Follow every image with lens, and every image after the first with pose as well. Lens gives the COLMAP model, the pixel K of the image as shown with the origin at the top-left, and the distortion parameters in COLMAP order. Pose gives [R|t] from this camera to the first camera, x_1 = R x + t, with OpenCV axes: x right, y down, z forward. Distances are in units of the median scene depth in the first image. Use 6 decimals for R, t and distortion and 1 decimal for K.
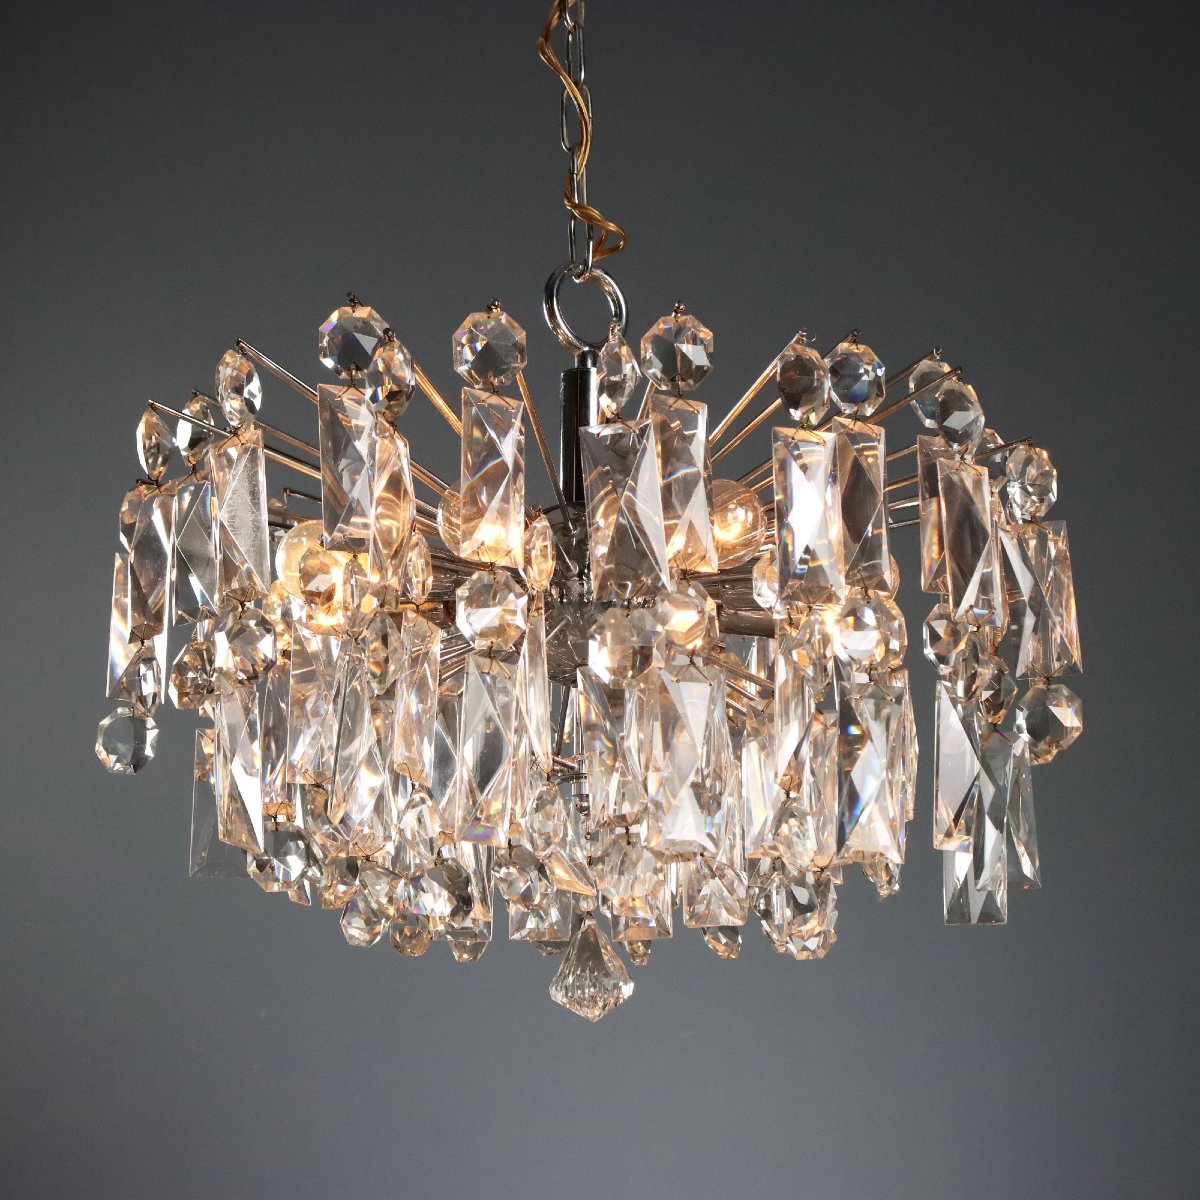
lens RADIAL K [[2109.9, 0, 587.9], [0, 2109.9, 598.8], [0, 0, 1]] dist [-0.083970, 0.000000]
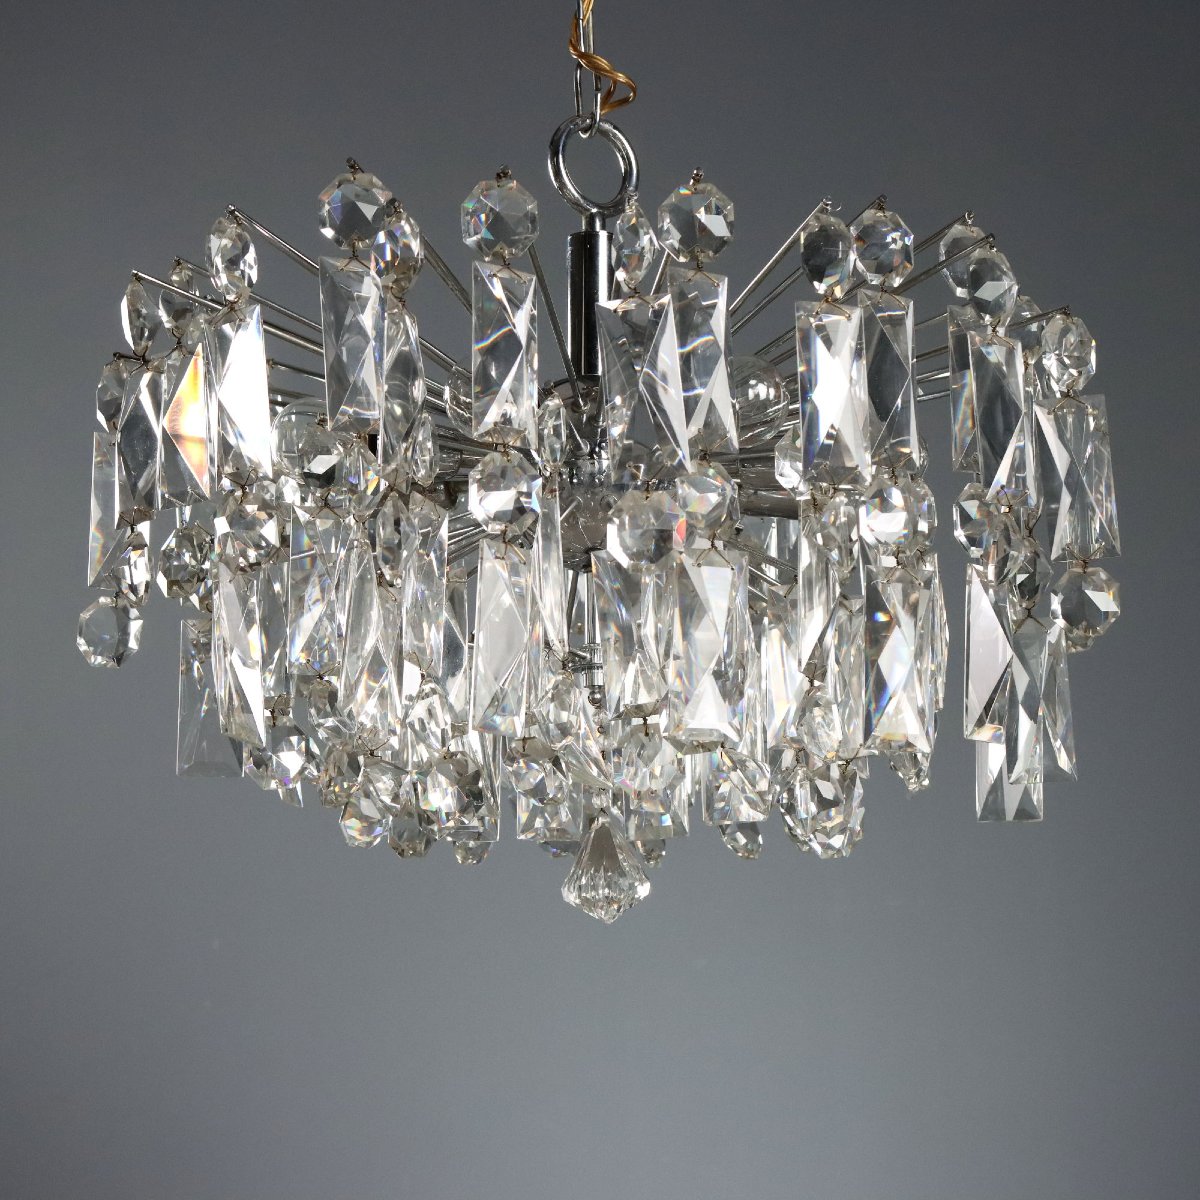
lens RADIAL K [[2535.7, 0, 605.3], [0, 2535.7, 601.2], [0, 0, 1]] dist [-0.054180, 0.000000]
pose [[0.999859, -0.005647, 0.015833, -0.016861], [0.004818, 0.998637, 0.051961, -0.004700], [-0.016105, -0.051877, 0.998524, -0.146085]]
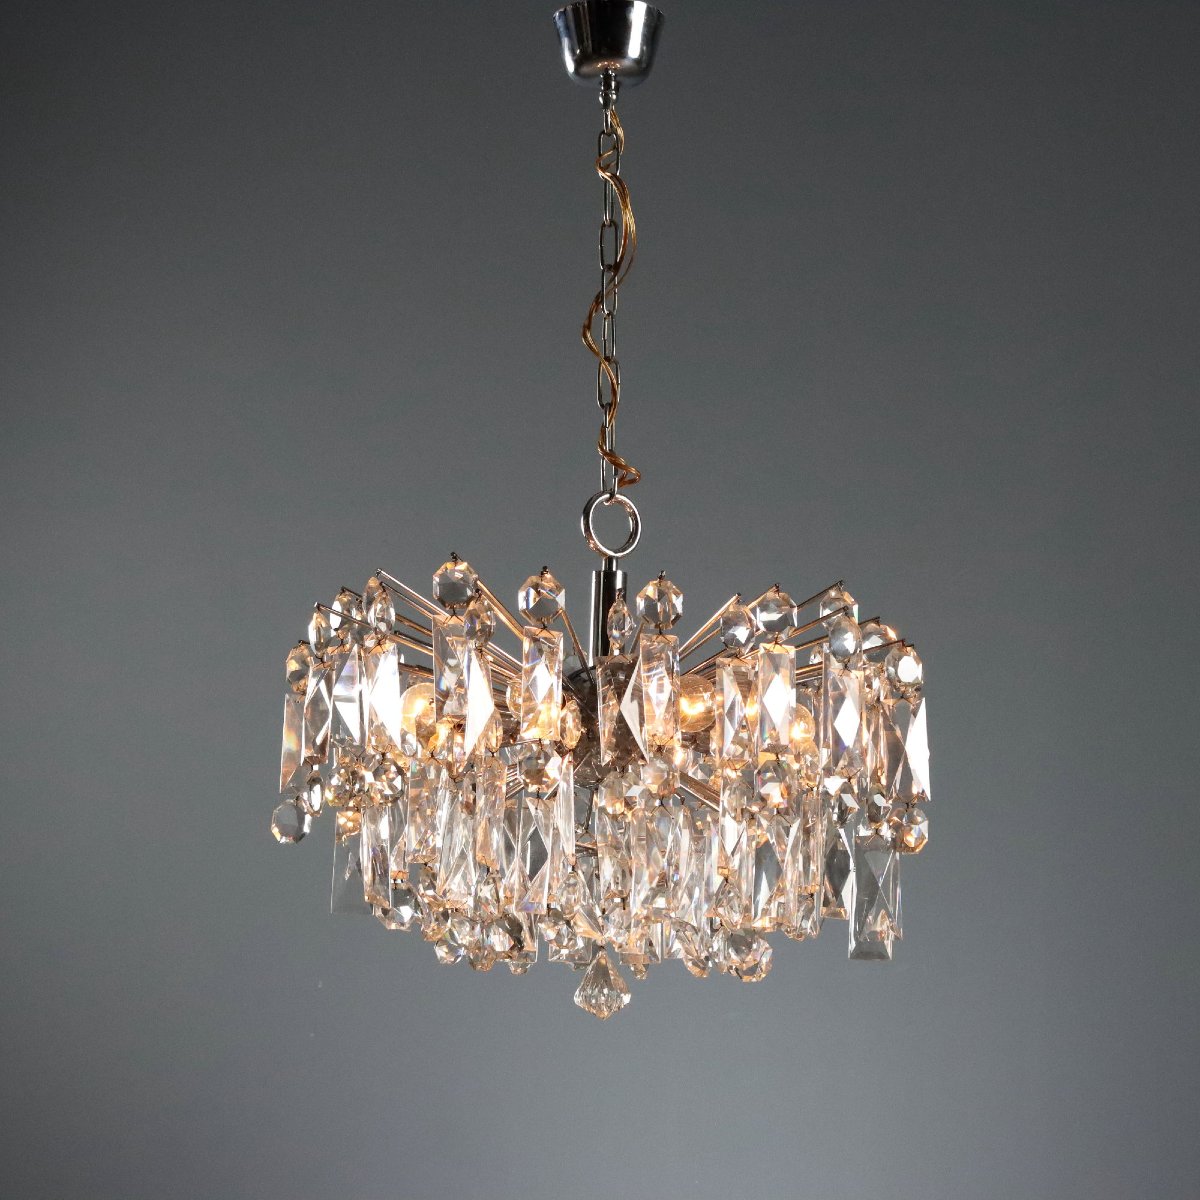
lens RADIAL K [[2703.0, 0, 604.7], [0, 2703.0, 602.5], [0, 0, 1]] dist [-0.067911, 0.000000]
pose [[0.999294, 0.024617, -0.028381, 0.054369], [-0.023214, 0.998541, 0.048744, -0.200983], [0.029540, -0.048051, 0.998408, -0.958936]]
